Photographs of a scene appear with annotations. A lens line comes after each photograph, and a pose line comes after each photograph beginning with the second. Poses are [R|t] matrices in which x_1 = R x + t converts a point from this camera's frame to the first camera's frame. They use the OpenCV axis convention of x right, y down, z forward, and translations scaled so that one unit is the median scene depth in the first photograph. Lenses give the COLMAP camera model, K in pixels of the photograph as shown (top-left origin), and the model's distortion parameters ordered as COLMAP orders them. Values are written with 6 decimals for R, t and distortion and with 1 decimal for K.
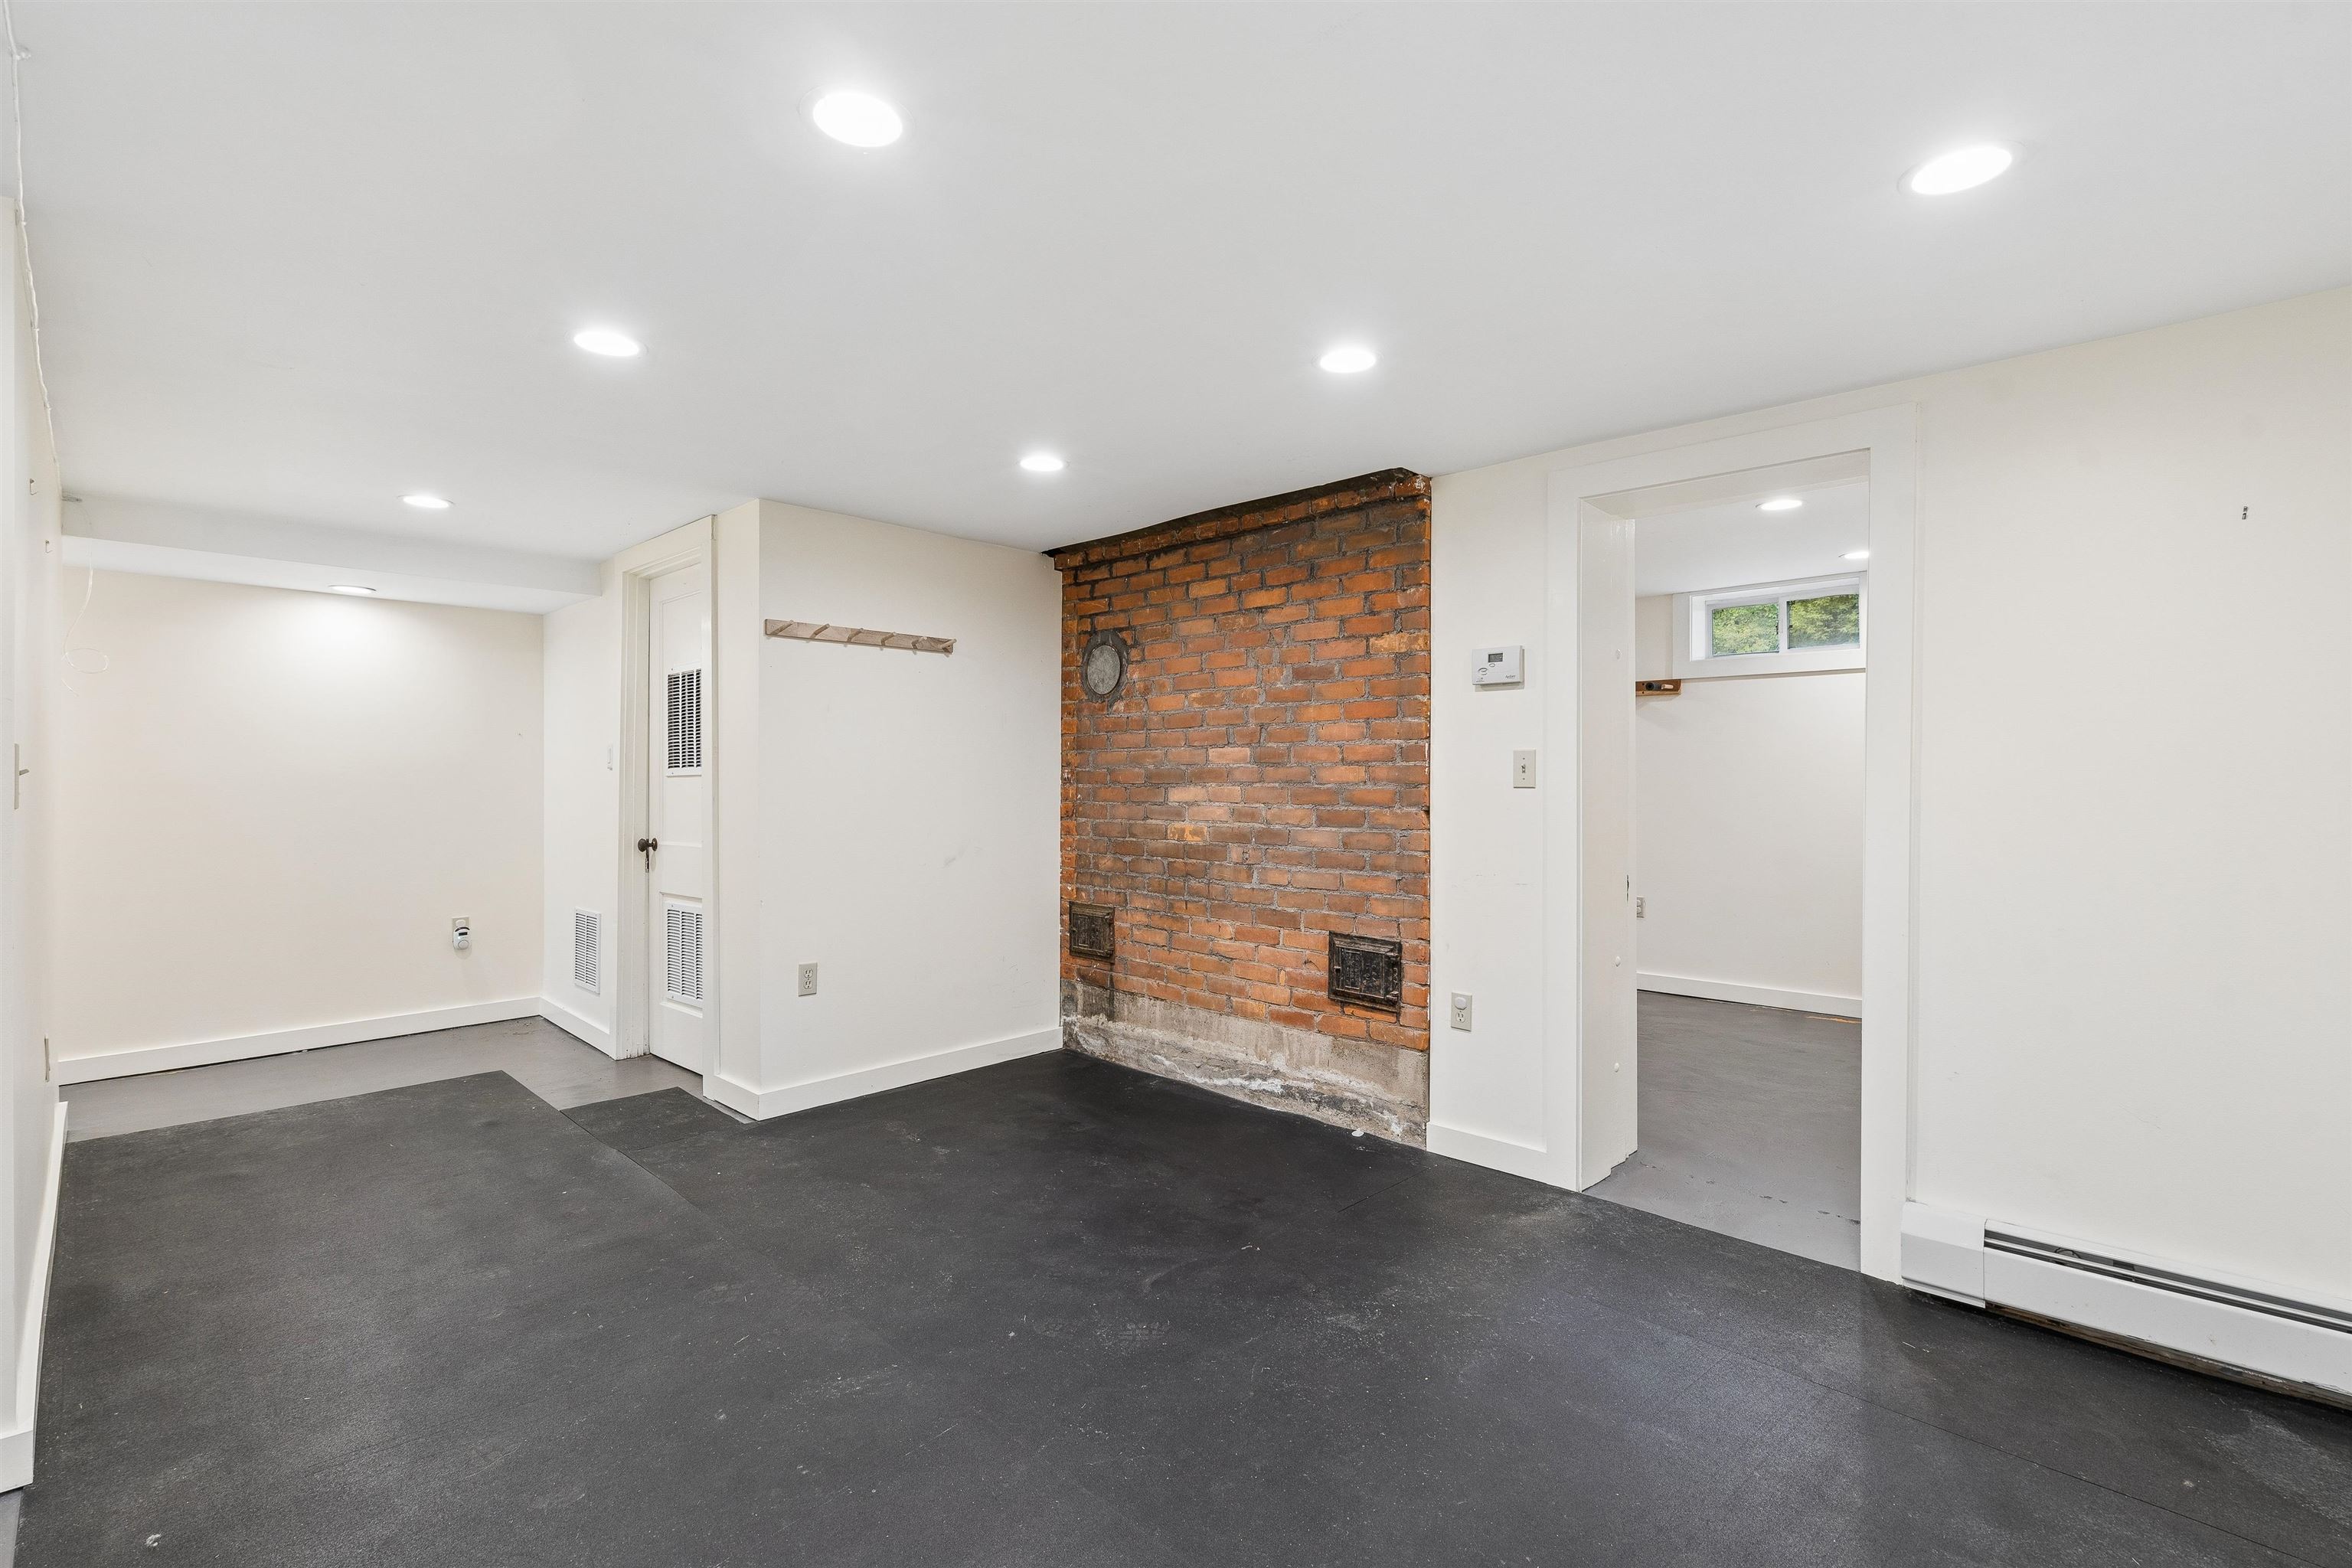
lens RADIAL K [[1055.5, 0, 1186.0], [0, 1055.5, 785.9], [0, 0, 1]] dist [-0.004506, 0.000460]
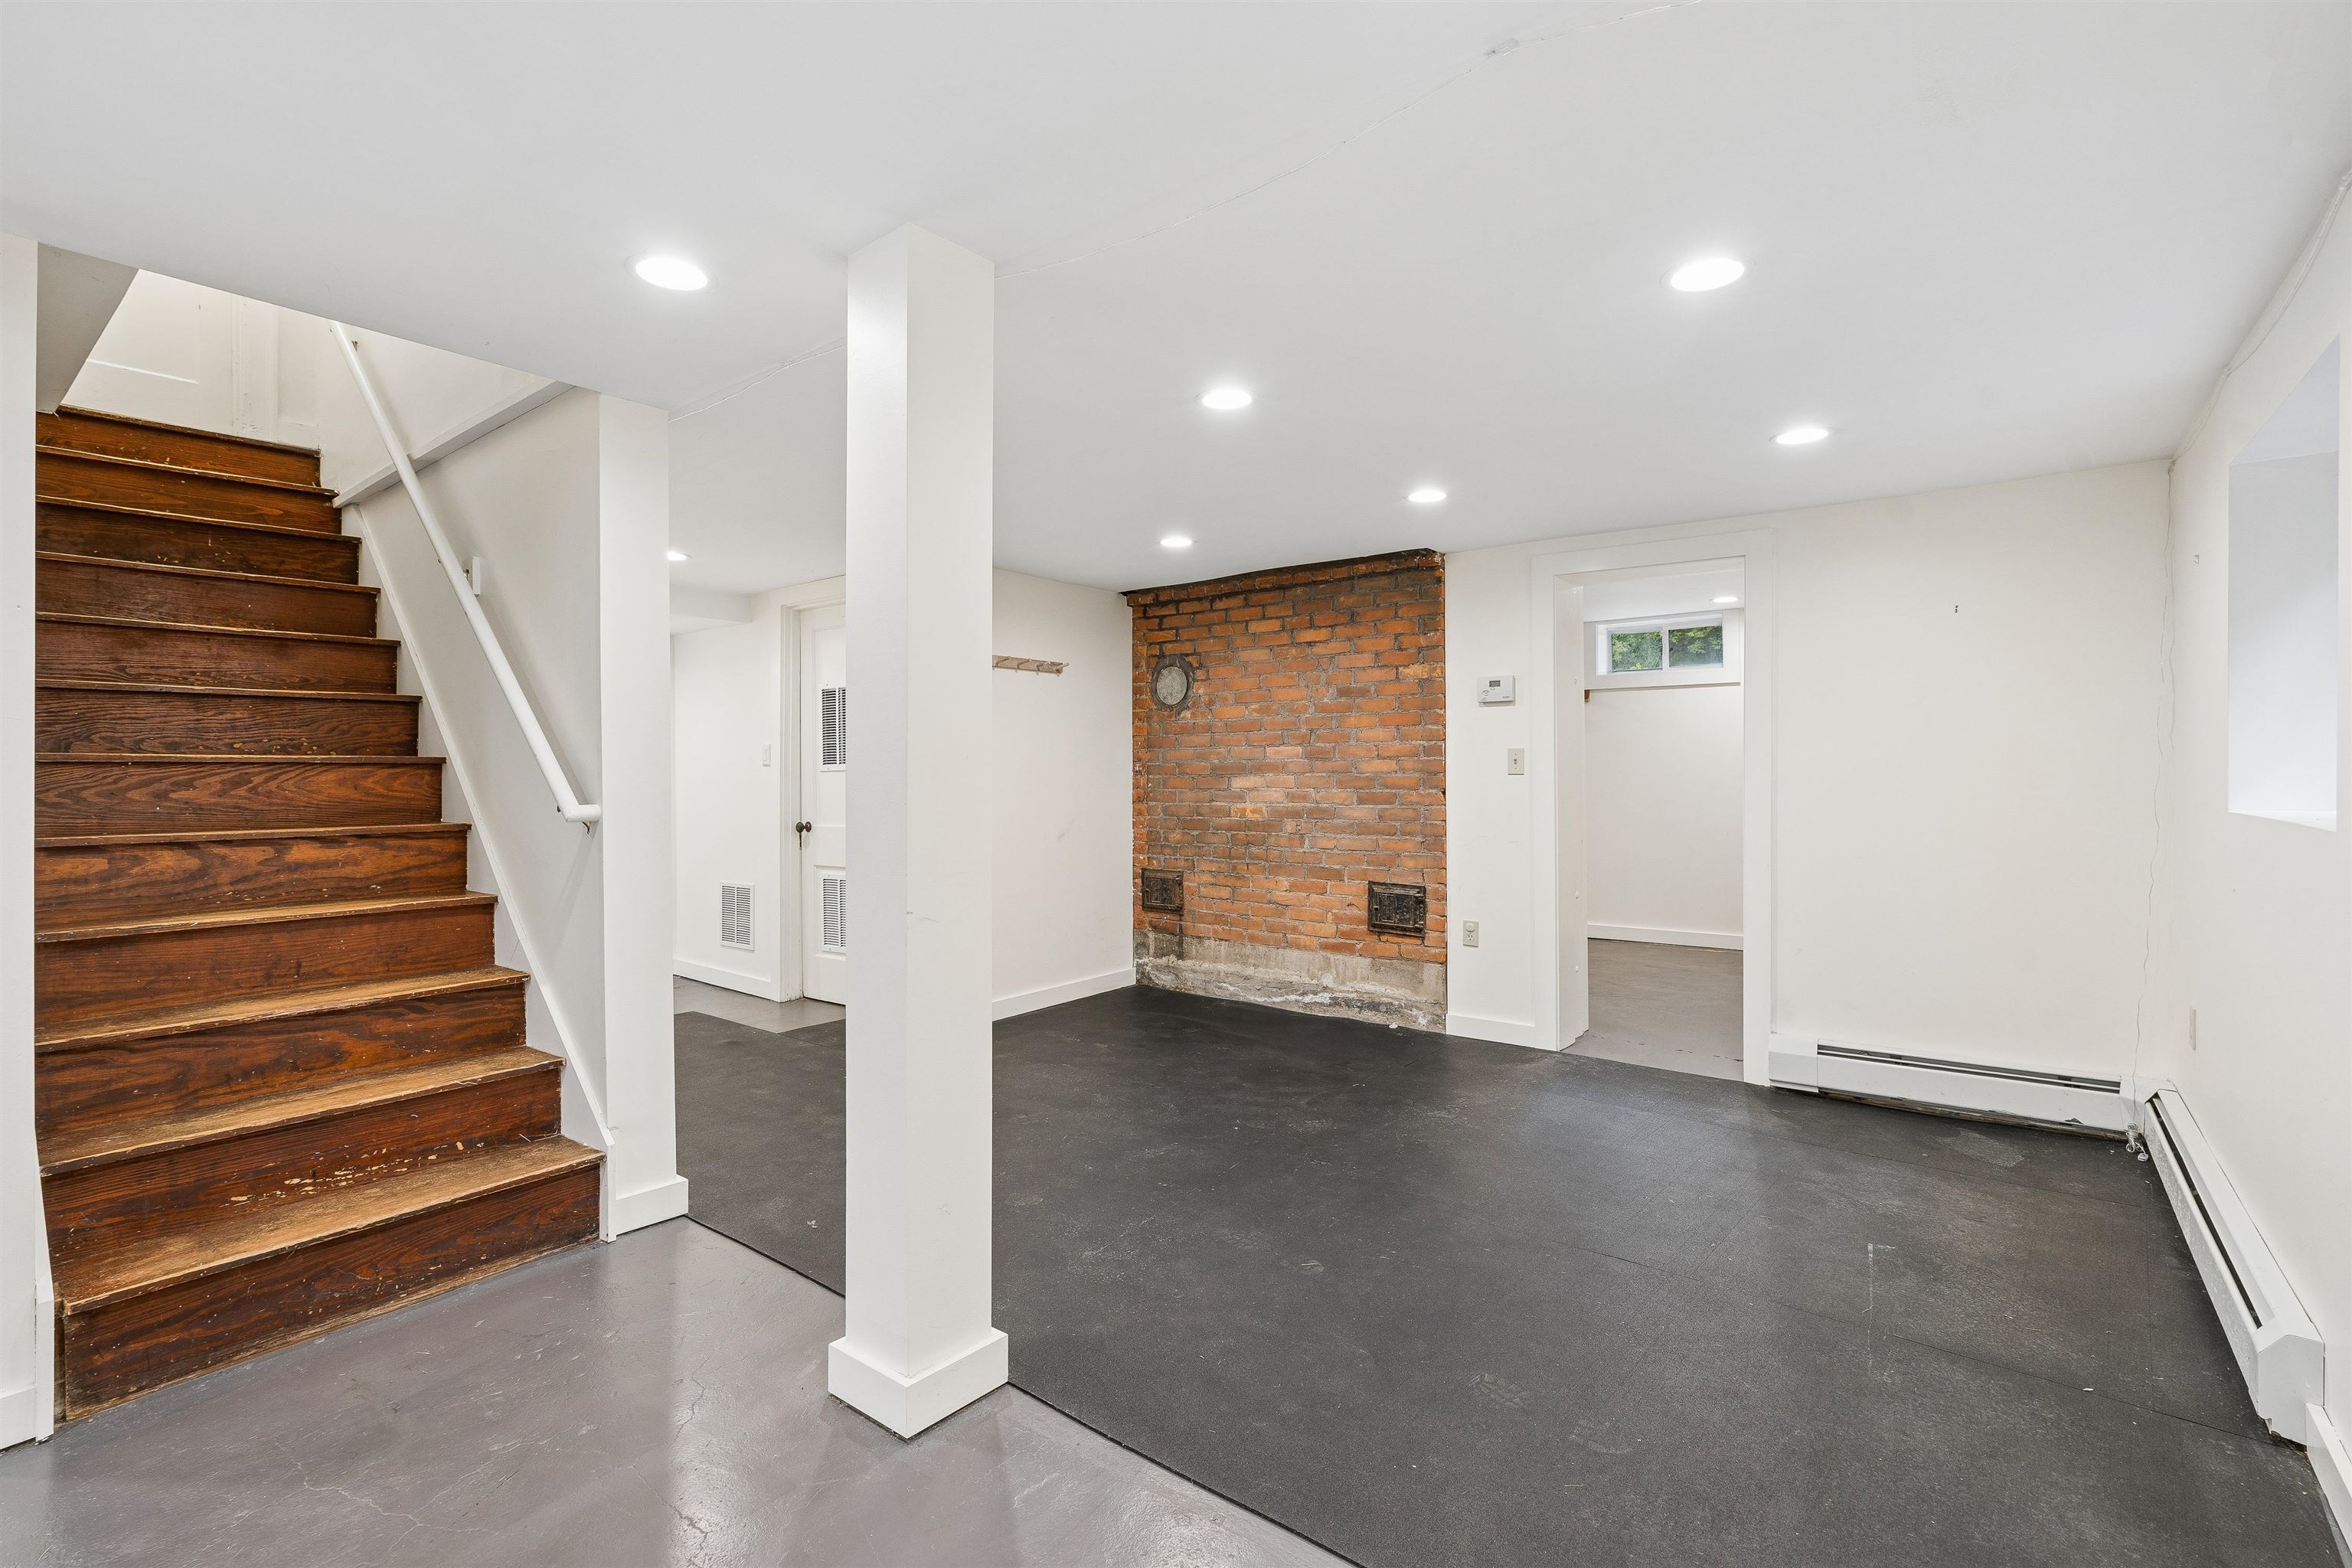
lens RADIAL K [[1055.5, 0, 1173.4], [0, 1055.5, 778.5], [0, 0, 1]] dist [-0.004506, 0.000460]
pose [[0.994420, -0.007953, 0.105190, -0.261115], [0.008002, 0.999968, -0.000045, 0.003174], [-0.105187, 0.000887, 0.994452, -0.336753]]
